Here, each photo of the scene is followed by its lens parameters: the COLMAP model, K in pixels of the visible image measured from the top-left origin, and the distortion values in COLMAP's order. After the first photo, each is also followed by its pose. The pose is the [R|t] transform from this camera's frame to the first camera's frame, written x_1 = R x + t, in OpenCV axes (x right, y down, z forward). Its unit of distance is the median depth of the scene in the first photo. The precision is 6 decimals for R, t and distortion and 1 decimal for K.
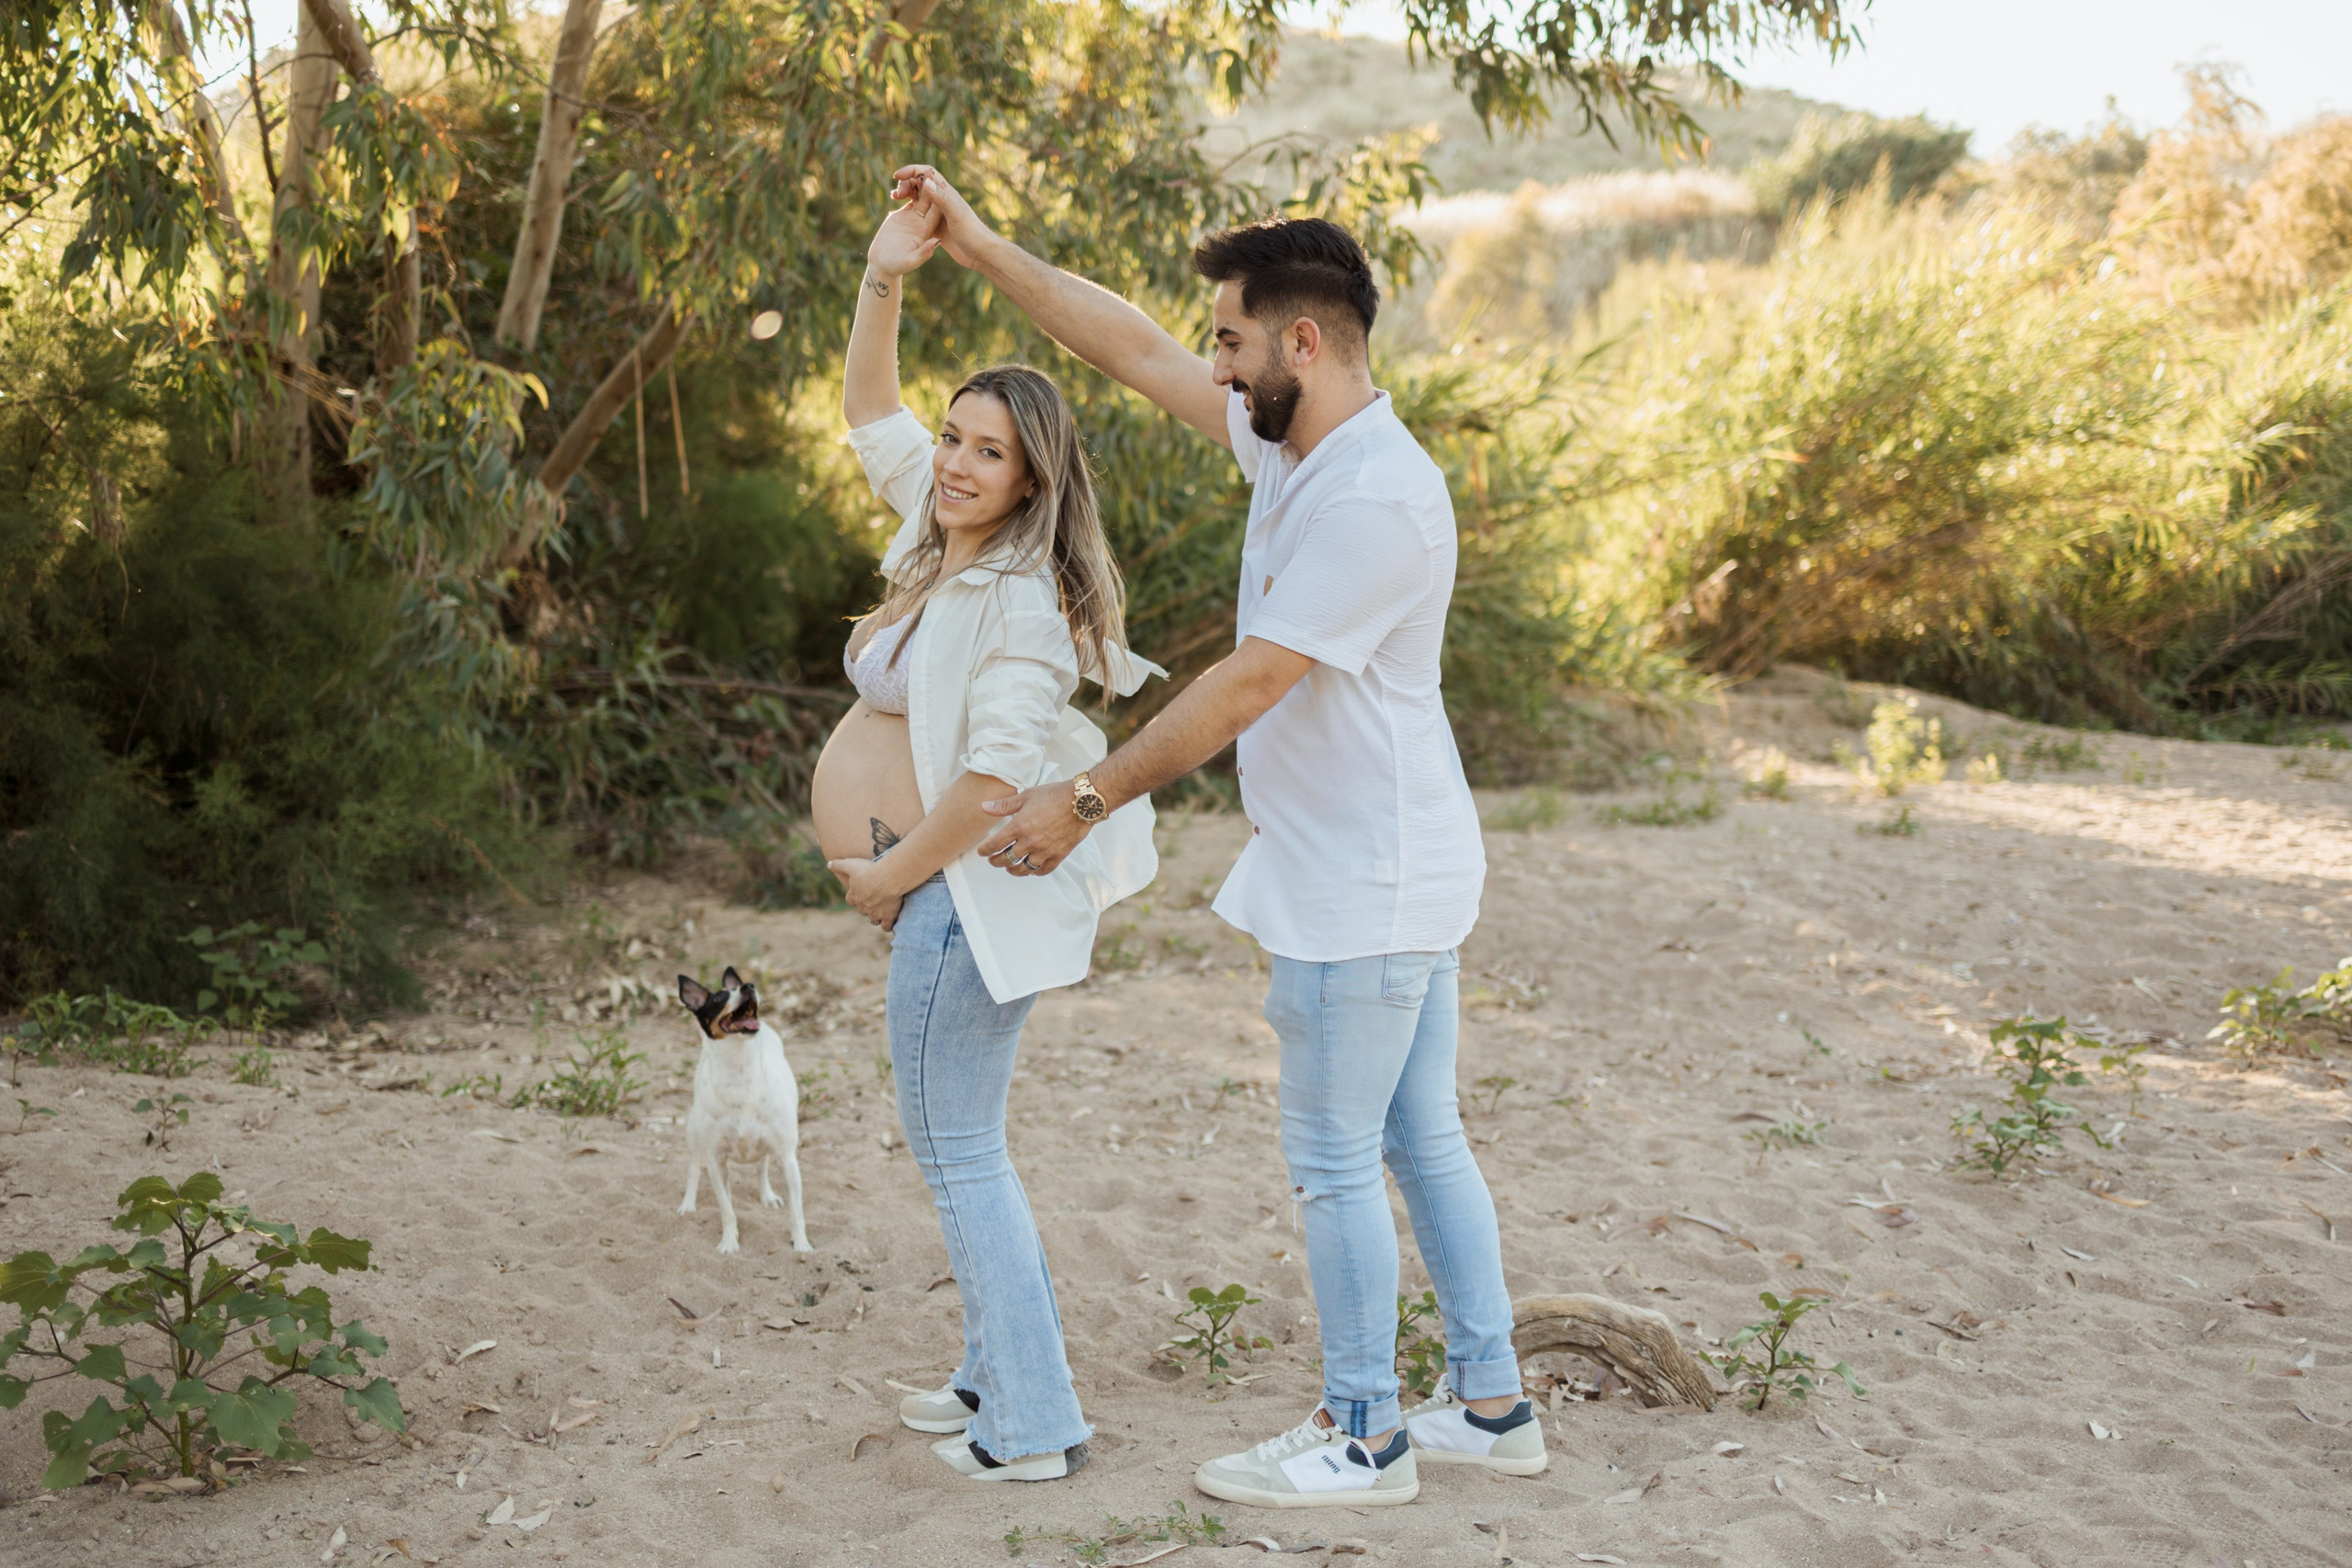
lens RADIAL K [[2408.7, 0, 1178.9], [0, 2408.7, 778.7], [0, 0, 1]] dist [-0.000138, 0.000000]
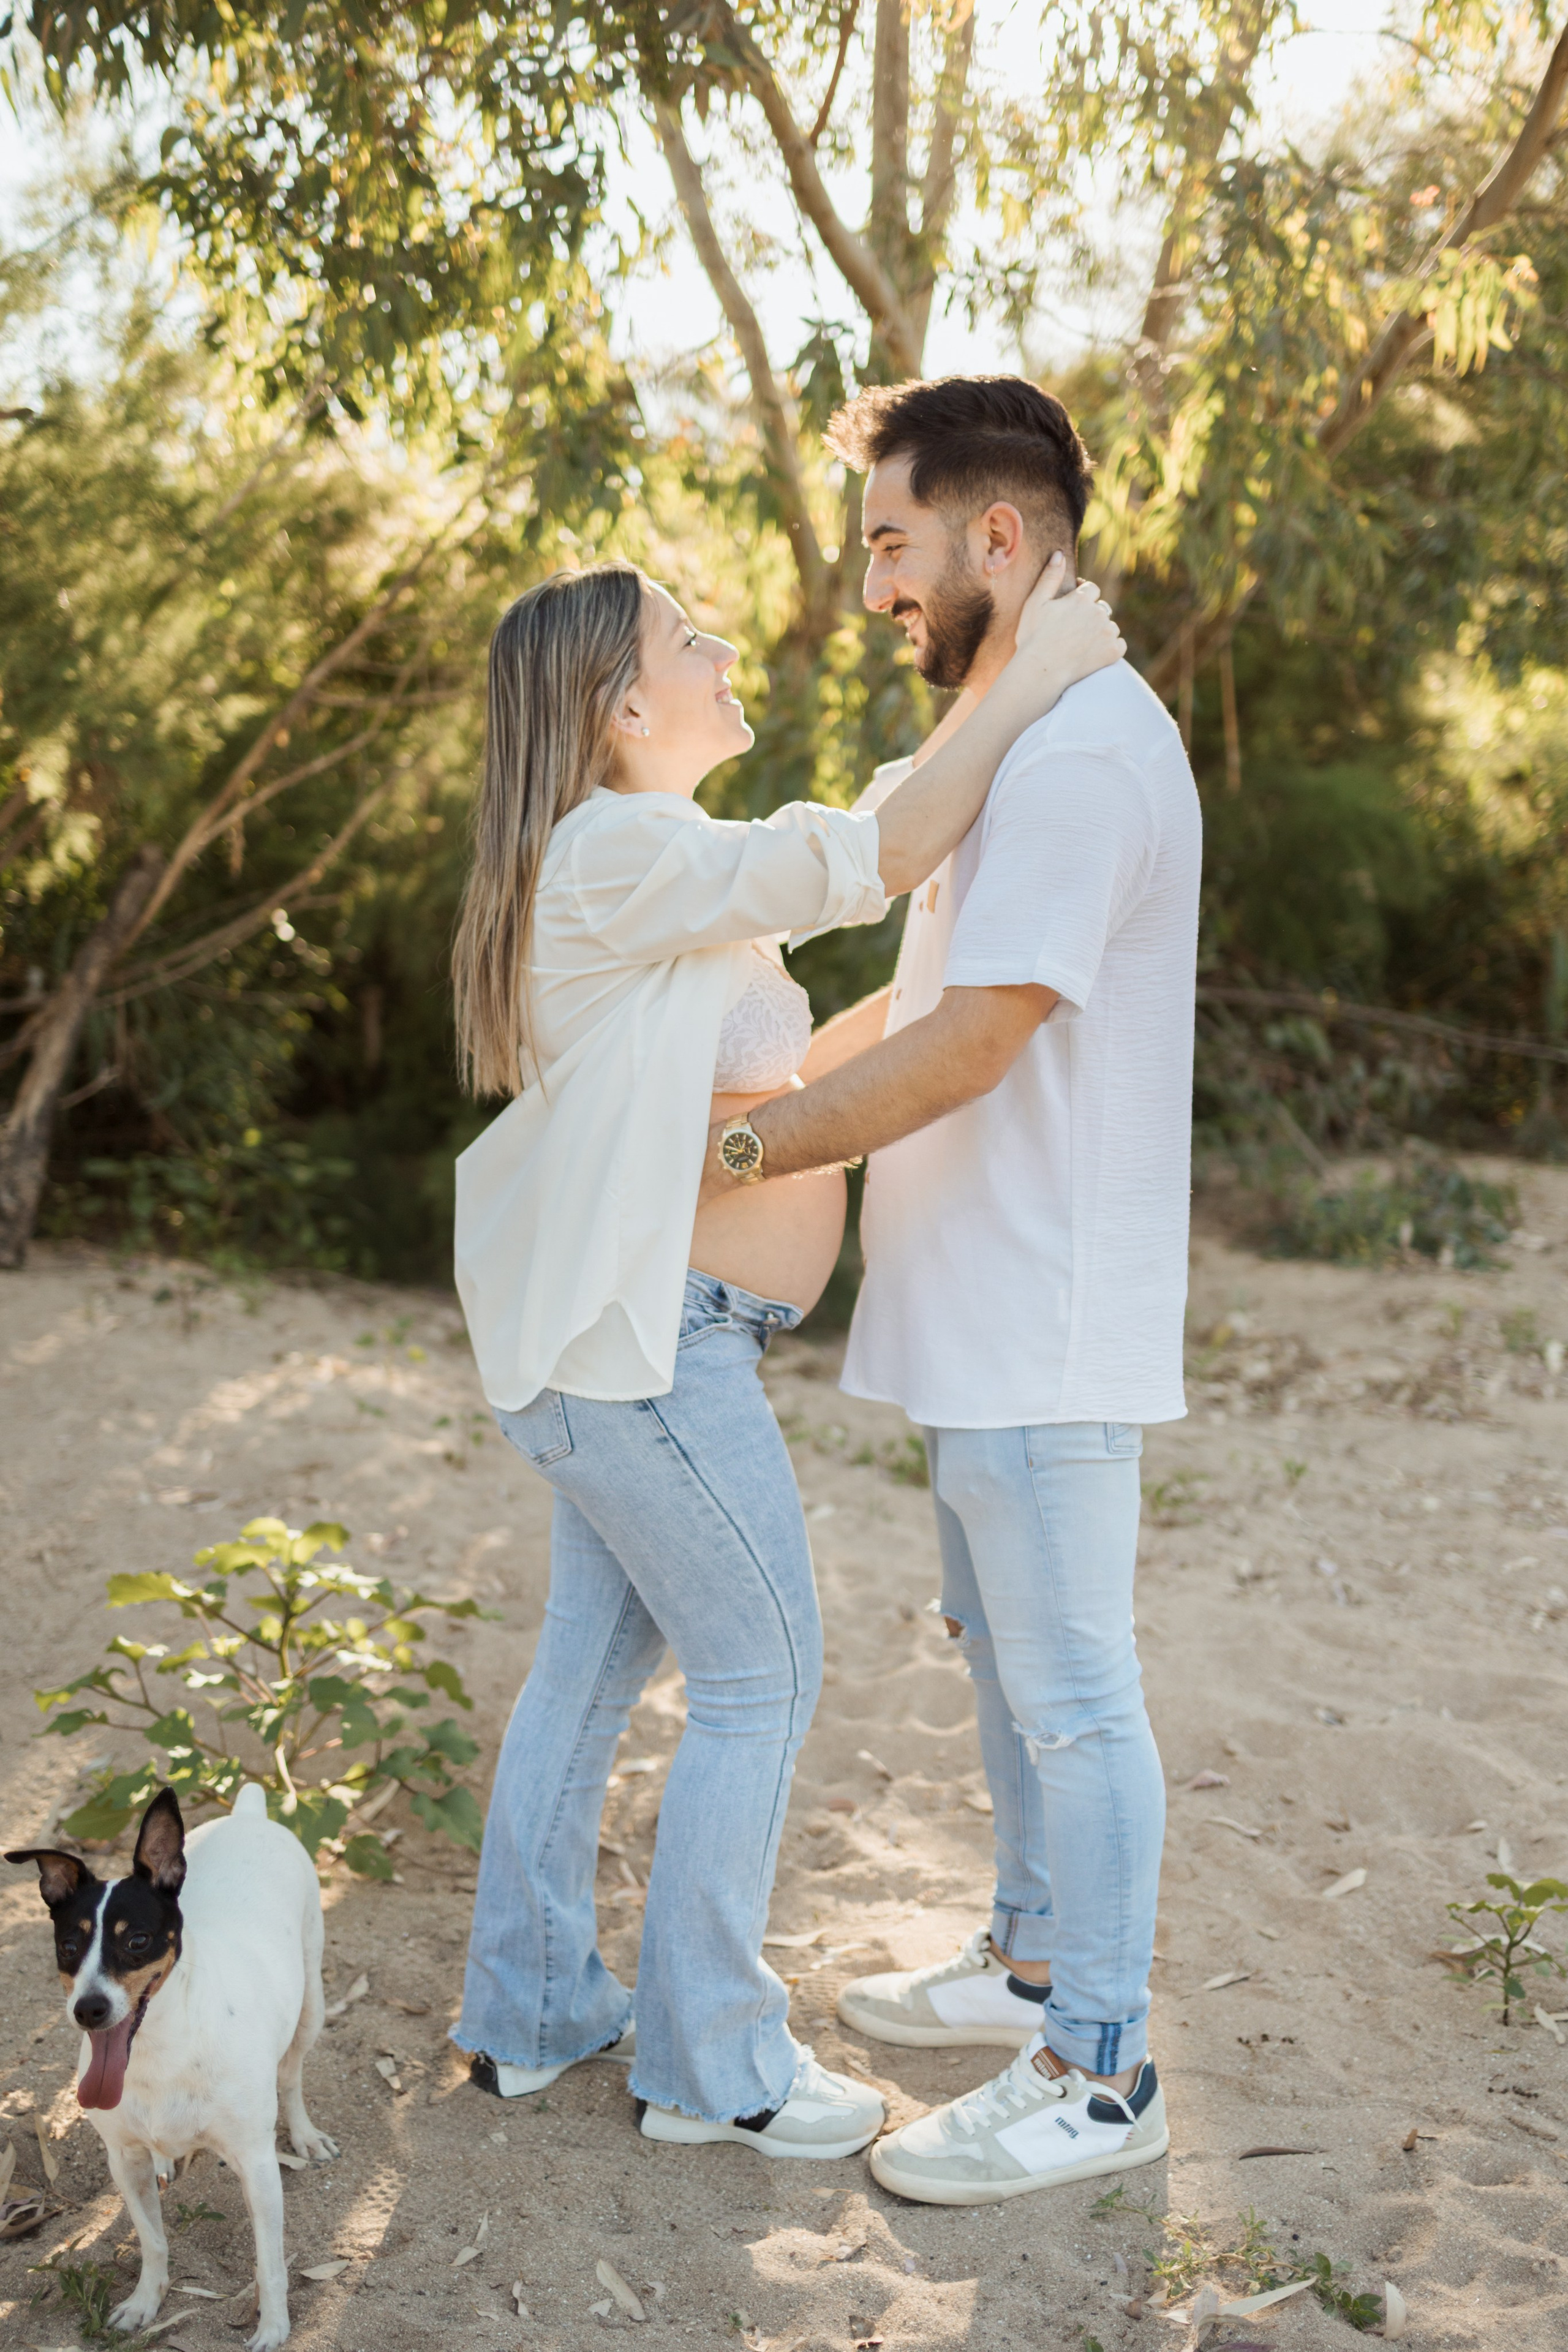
lens RADIAL K [[2409.0, 0, 740.2], [0, 2409.0, 1186.8], [0, 0, 1]] dist [-0.000138, 0.000000]
pose [[0.890477, 0.077500, -0.448380, 0.060471], [-0.059379, 0.996754, 0.054359, -0.010114], [0.451137, -0.021781, 0.892189, 0.143223]]
